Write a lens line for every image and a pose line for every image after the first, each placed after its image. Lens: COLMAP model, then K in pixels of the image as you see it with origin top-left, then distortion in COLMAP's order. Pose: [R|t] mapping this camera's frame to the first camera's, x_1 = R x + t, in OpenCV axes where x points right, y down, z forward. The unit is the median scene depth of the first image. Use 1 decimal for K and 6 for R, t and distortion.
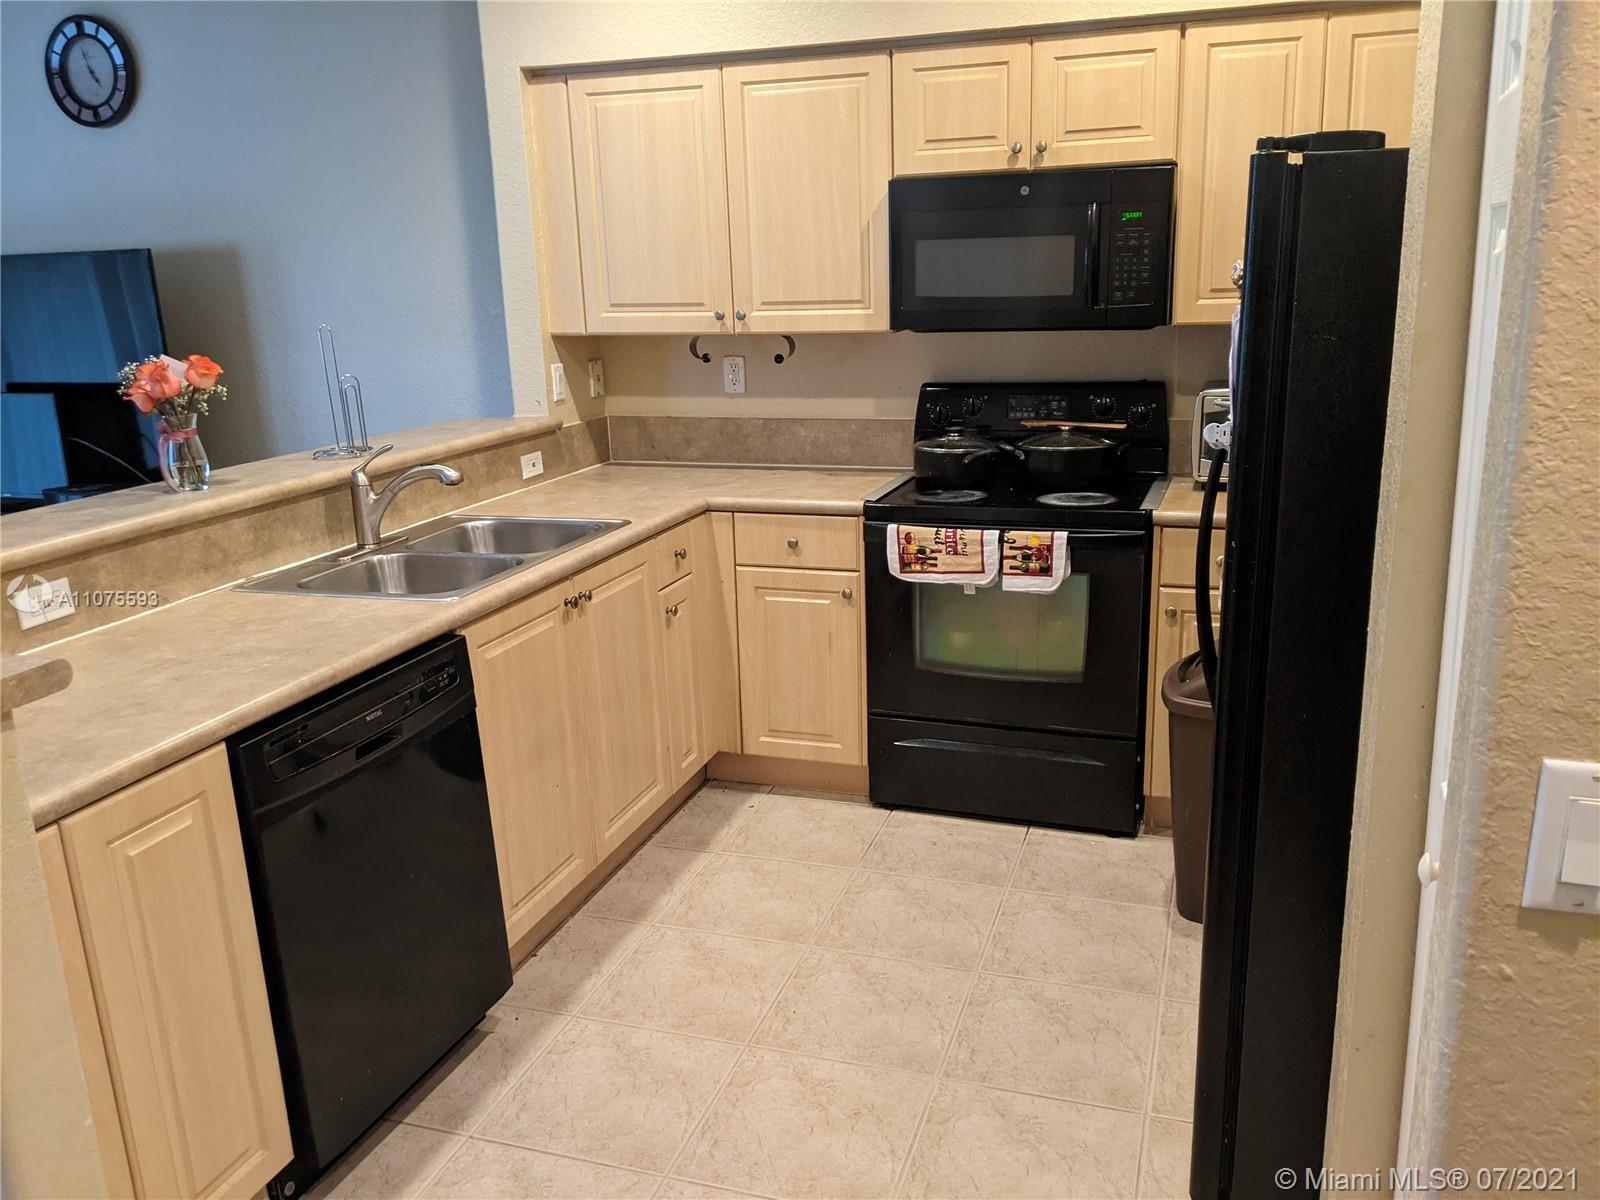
lens RADIAL K [[1269.9, 0, 800.0], [0, 1269.9, 600.0], [0, 0, 1]] dist [0.218256, -0.529800]
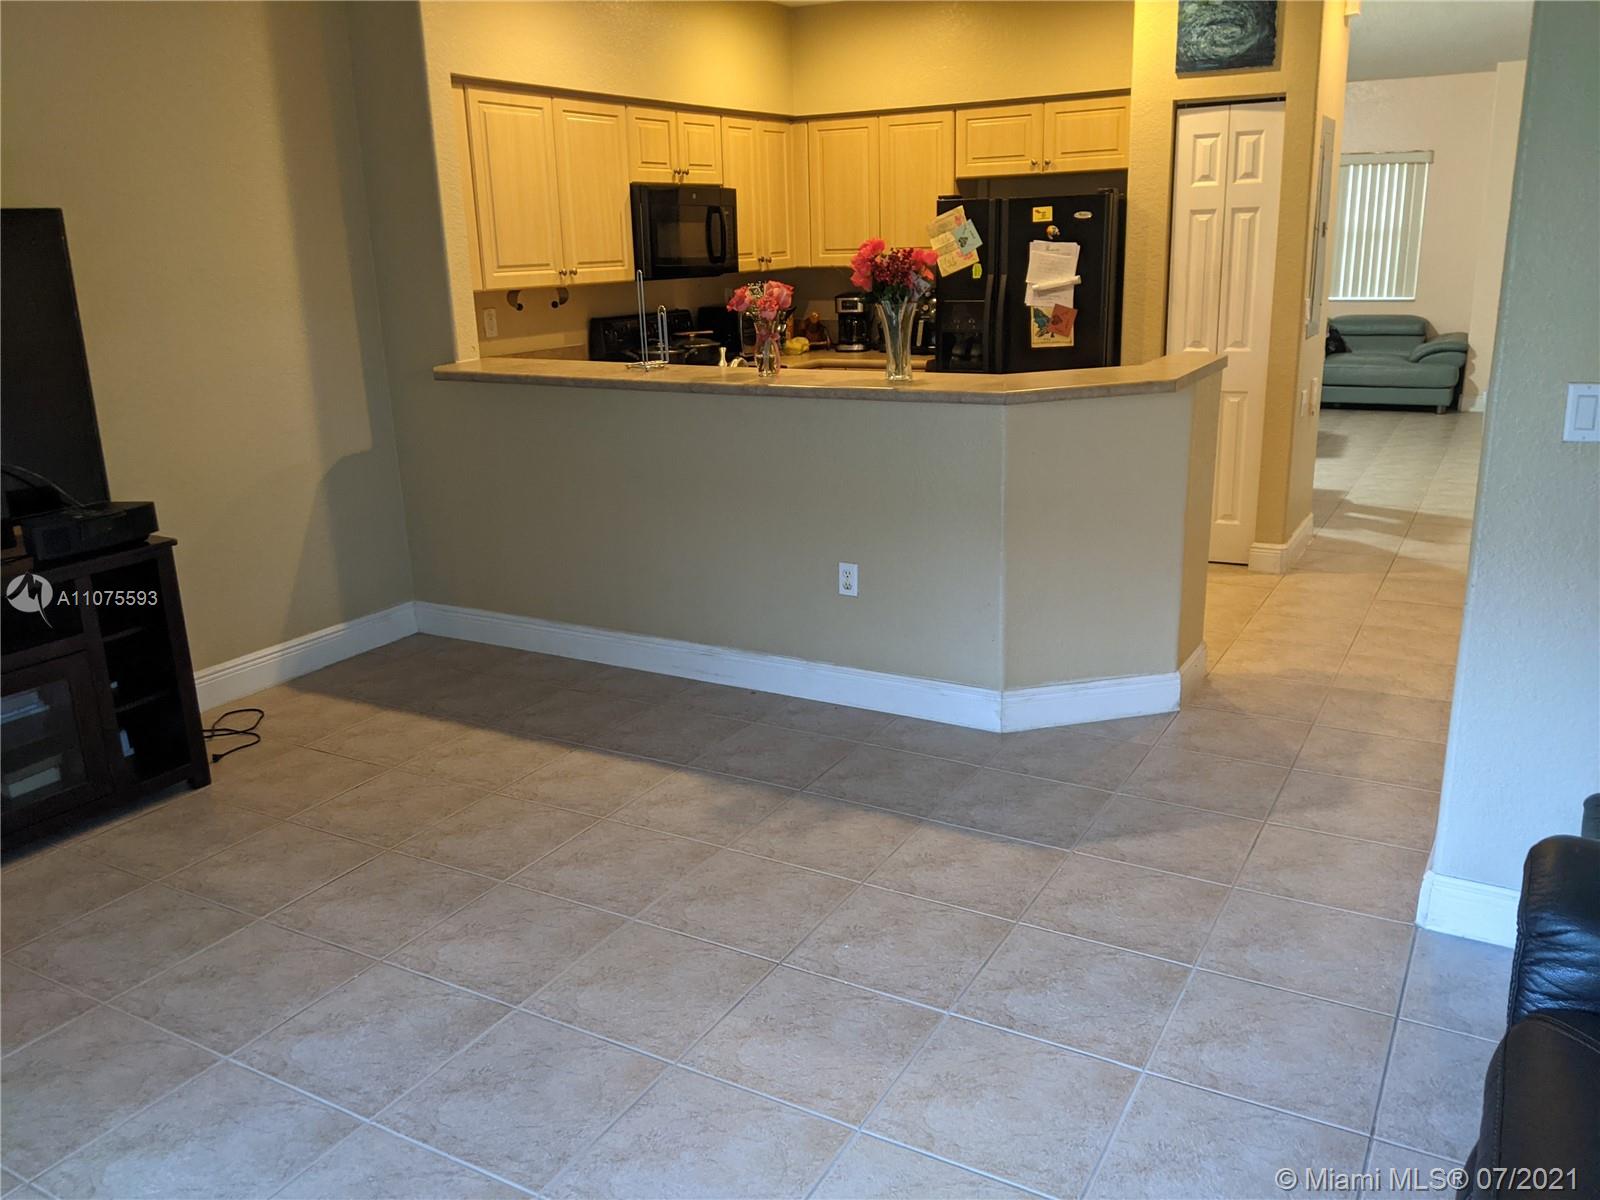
lens RADIAL K [[1283.7, 0, 802.8], [0, 1283.7, 608.6], [0, 0, 1]] dist [0.118811, -0.213738]
pose [[0.187348, -0.251756, 0.949484, -1.550452], [0.271587, 0.942195, 0.196235, -0.089201], [-0.944003, 0.221103, 0.244892, 0.526202]]
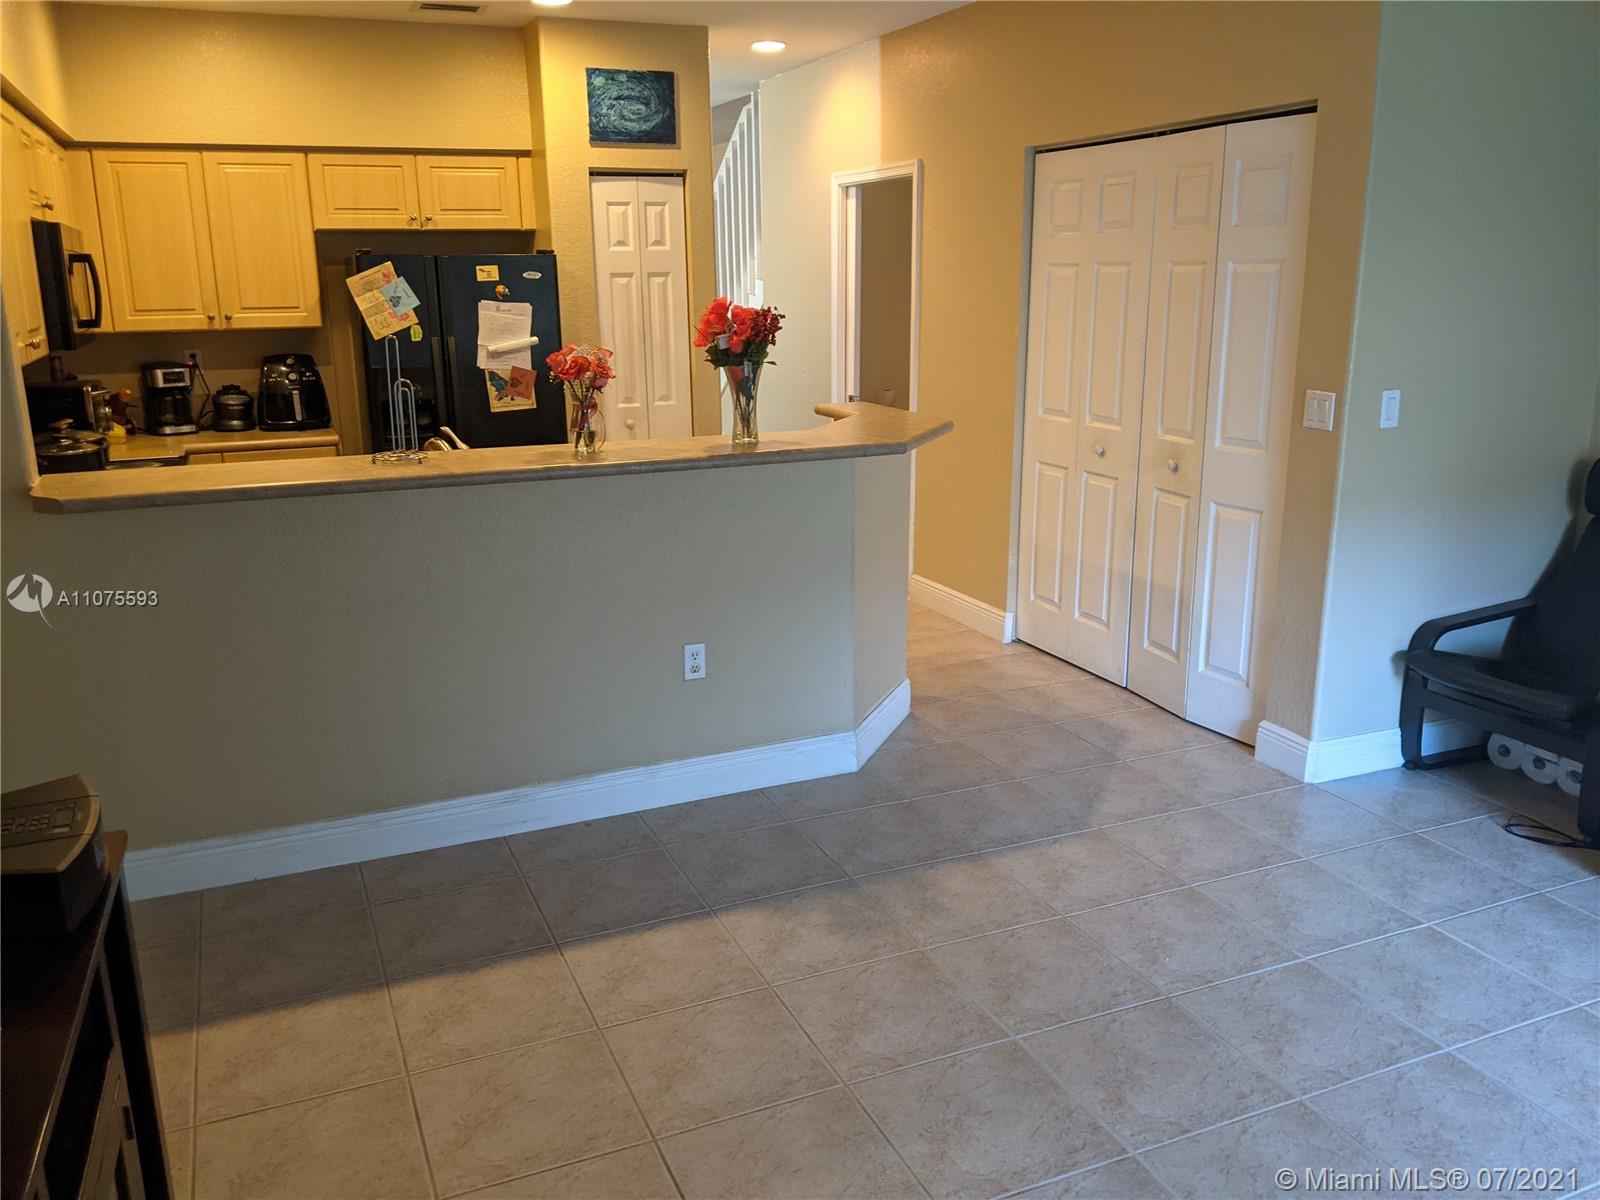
lens RADIAL K [[1280.6, 0, 800.0], [0, 1280.6, 600.0], [0, 0, 1]] dist [0.095653, -0.157238]
pose [[-0.670263, -0.145241, 0.727773, -1.244307], [0.223234, 0.895785, 0.384365, -0.314267], [-0.707753, 0.420089, -0.567988, 1.306957]]
